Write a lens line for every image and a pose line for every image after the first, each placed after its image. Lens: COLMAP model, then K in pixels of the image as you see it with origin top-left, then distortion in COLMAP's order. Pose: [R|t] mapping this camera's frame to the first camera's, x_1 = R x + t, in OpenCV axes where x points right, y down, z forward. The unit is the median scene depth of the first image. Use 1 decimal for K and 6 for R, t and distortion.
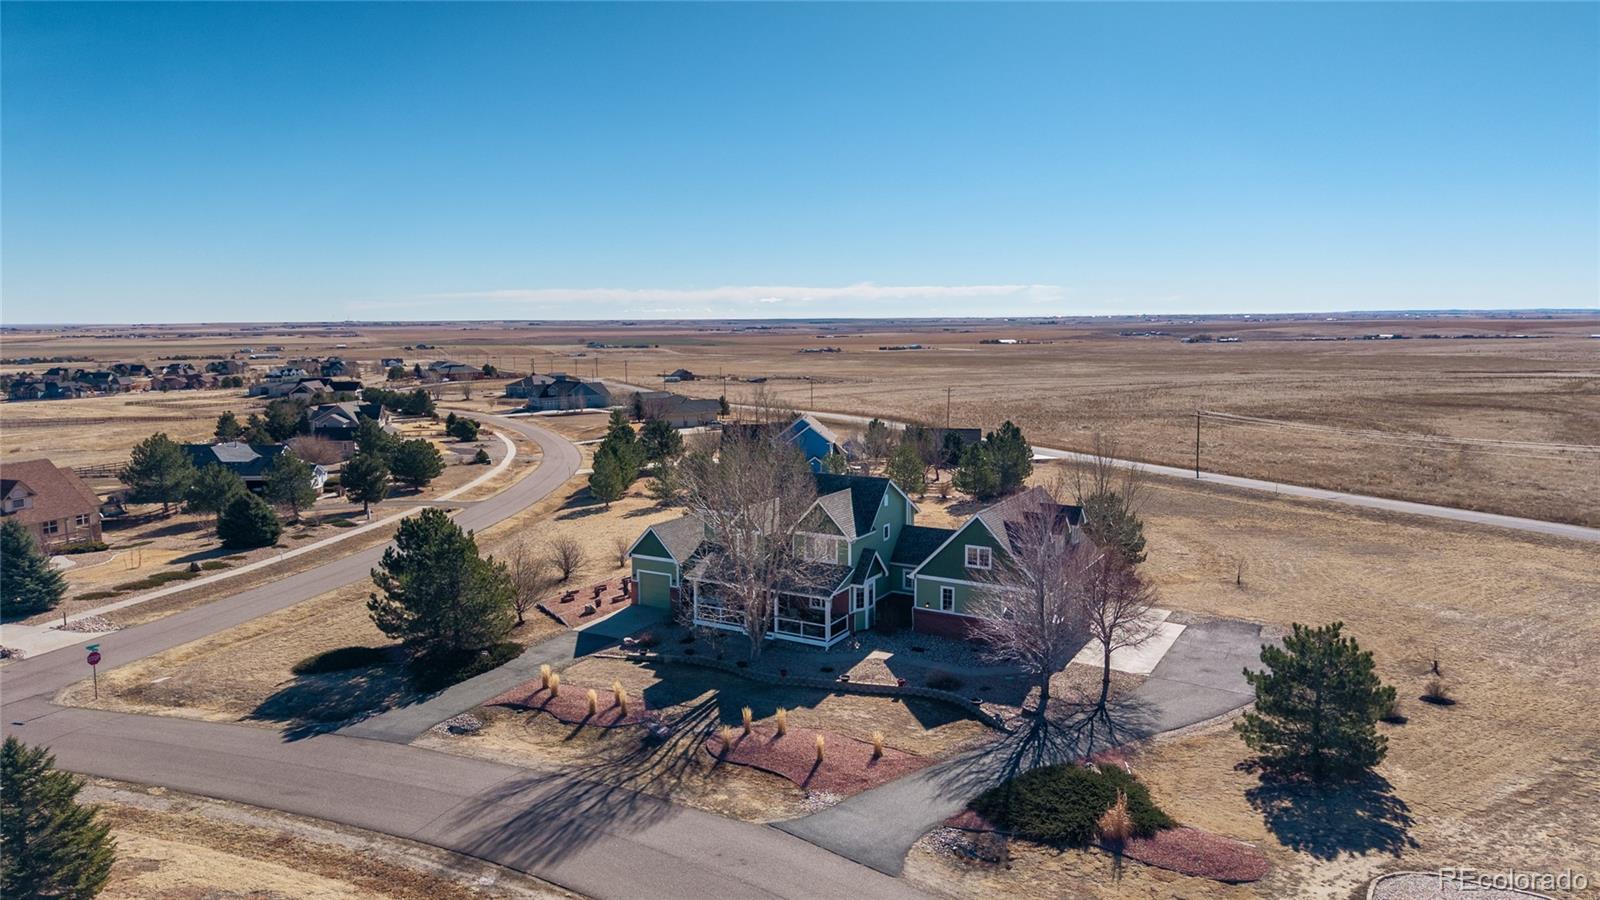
lens RADIAL K [[1064.8, 0, 800.0], [0, 1064.8, 450.0], [0, 0, 1]] dist [0.035223, -0.033297]
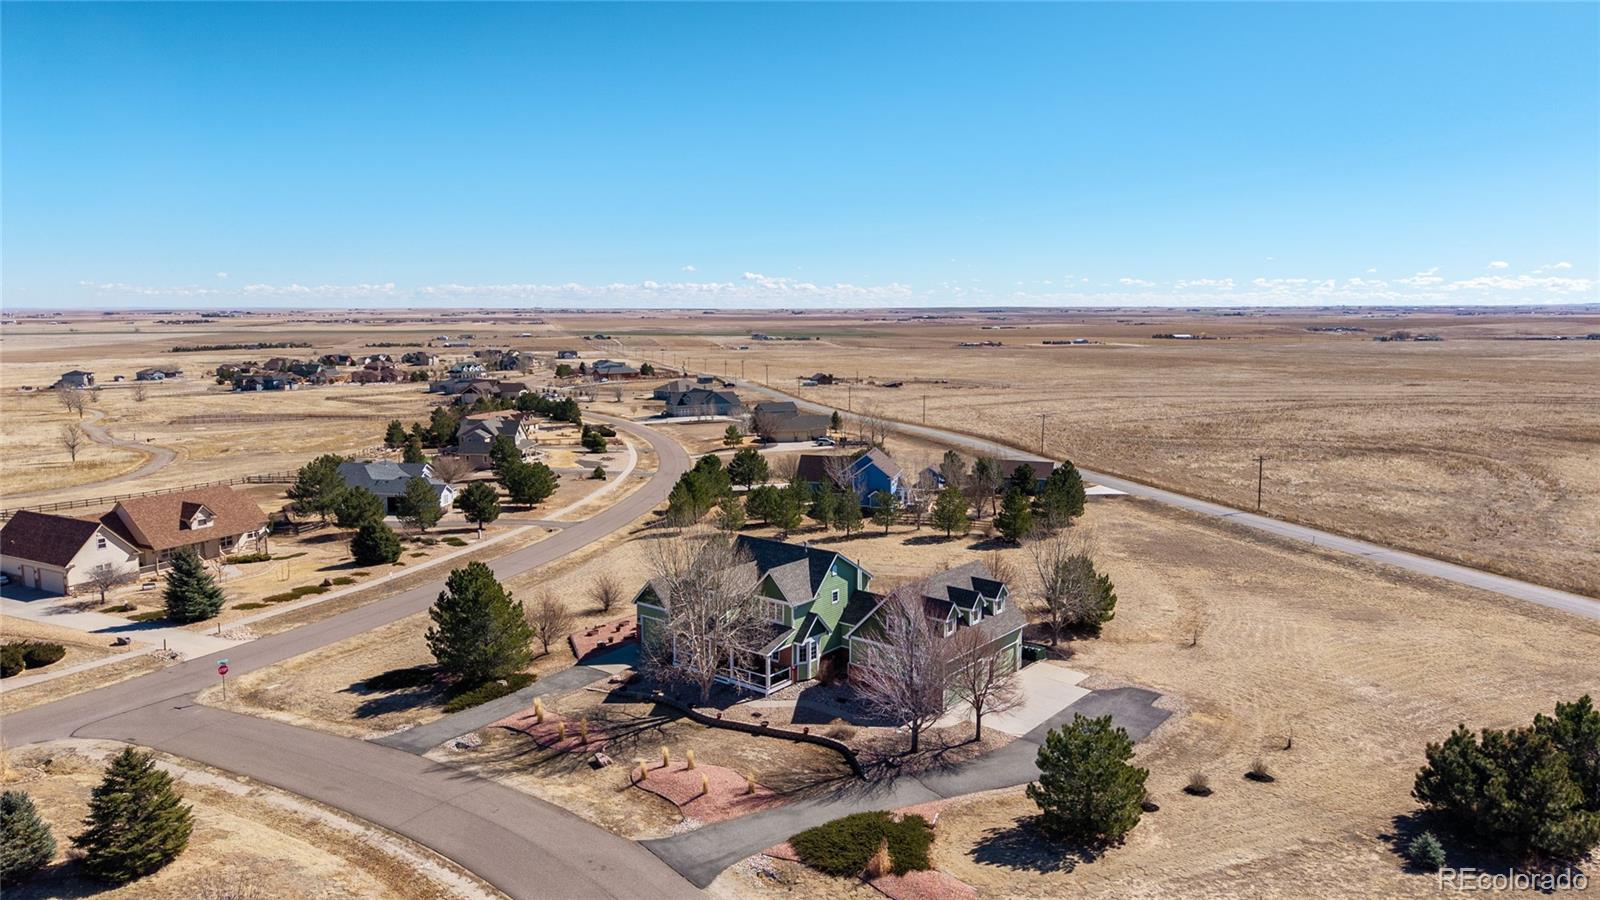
lens RADIAL K [[1064.8, 0, 800.0], [0, 1064.8, 450.0], [0, 0, 1]] dist [0.035223, -0.033297]
pose [[0.987679, 0.026935, -0.154160, 0.138200], [-0.025304, 0.999601, 0.012533, -0.063096], [0.154436, -0.008478, 0.987966, -0.114595]]
